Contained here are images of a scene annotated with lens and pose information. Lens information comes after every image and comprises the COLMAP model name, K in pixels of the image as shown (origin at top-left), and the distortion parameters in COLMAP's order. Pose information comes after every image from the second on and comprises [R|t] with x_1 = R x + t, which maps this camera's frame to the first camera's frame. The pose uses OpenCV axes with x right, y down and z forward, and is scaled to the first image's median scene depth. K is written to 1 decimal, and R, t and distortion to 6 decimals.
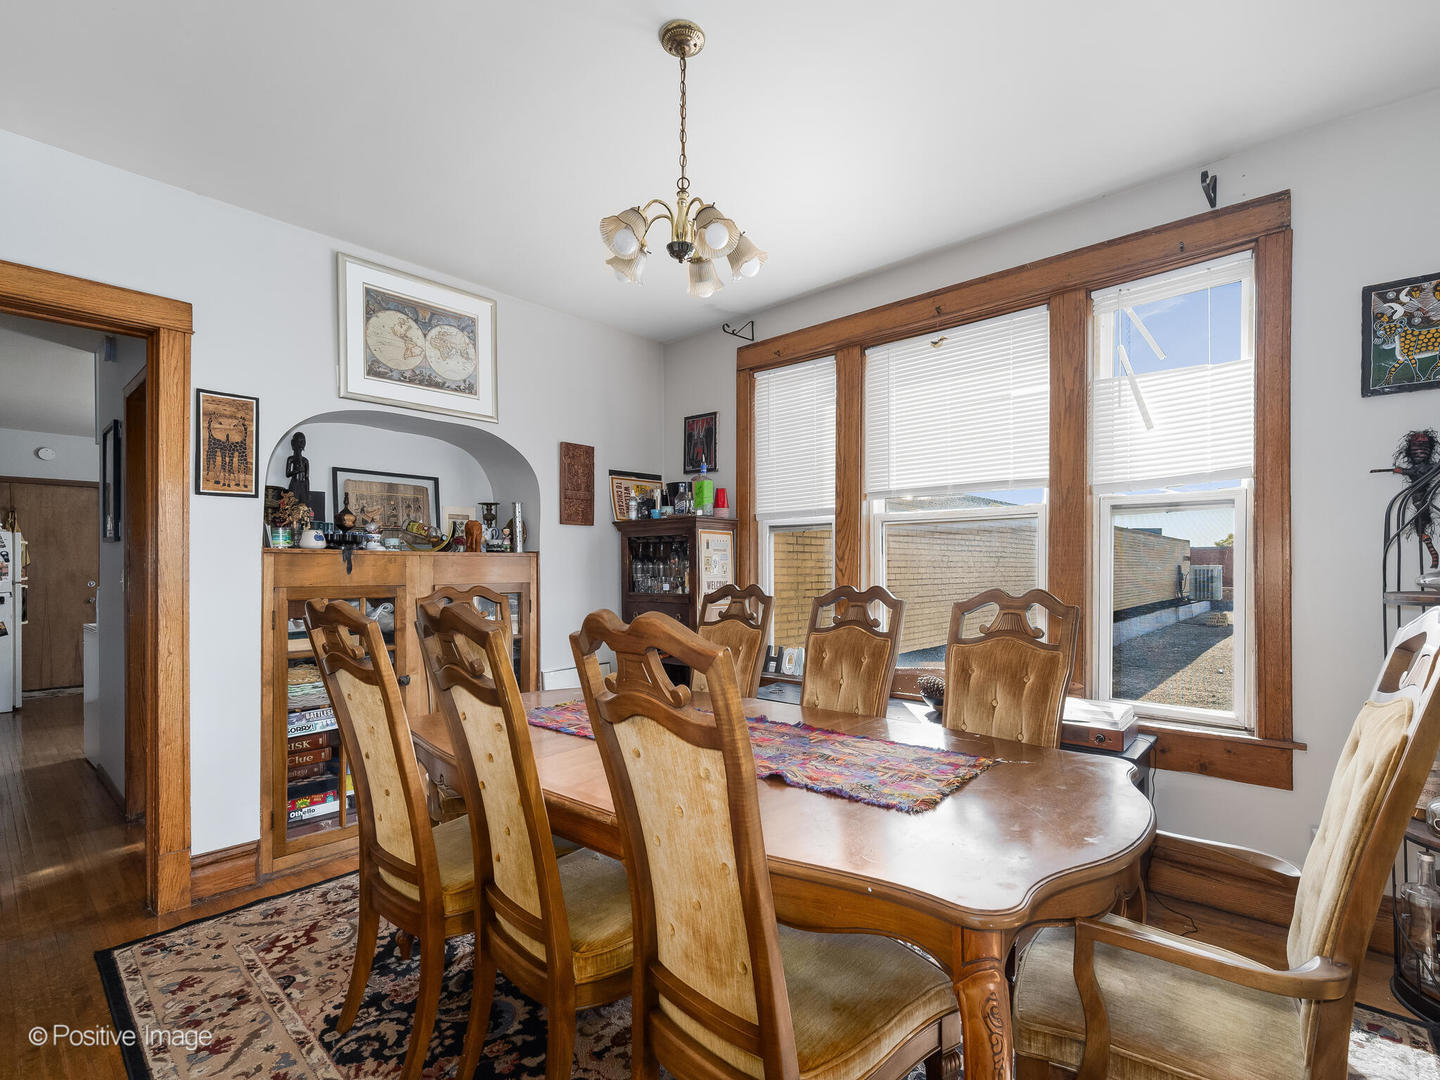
lens RADIAL K [[678.4, 0, 720.0], [0, 678.4, 540.0], [0, 0, 1]] dist [-0.004651, -0.001461]
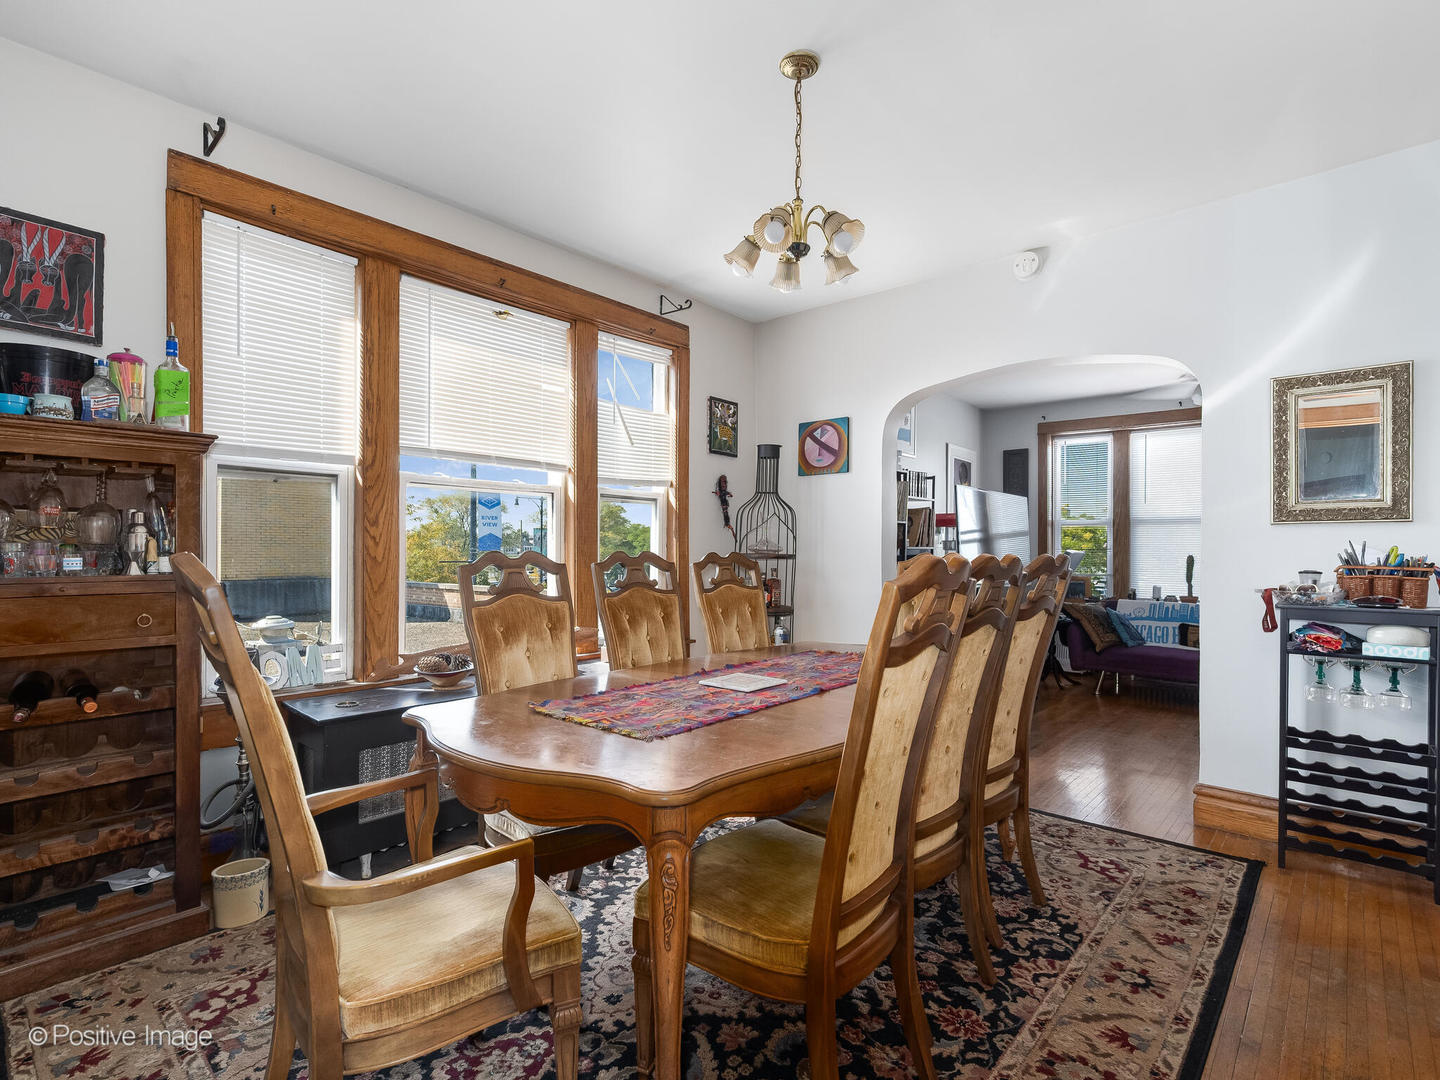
lens RADIAL K [[690.7, 0, 720.0], [0, 690.7, 540.0], [0, 0, 1]] dist [-0.014292, 0.000103]
pose [[0.001640, 0.011070, 0.999937, -1.035374], [-0.055649, 0.998390, -0.010962, 0.056846], [-0.998449, -0.055628, 0.002254, 0.963687]]
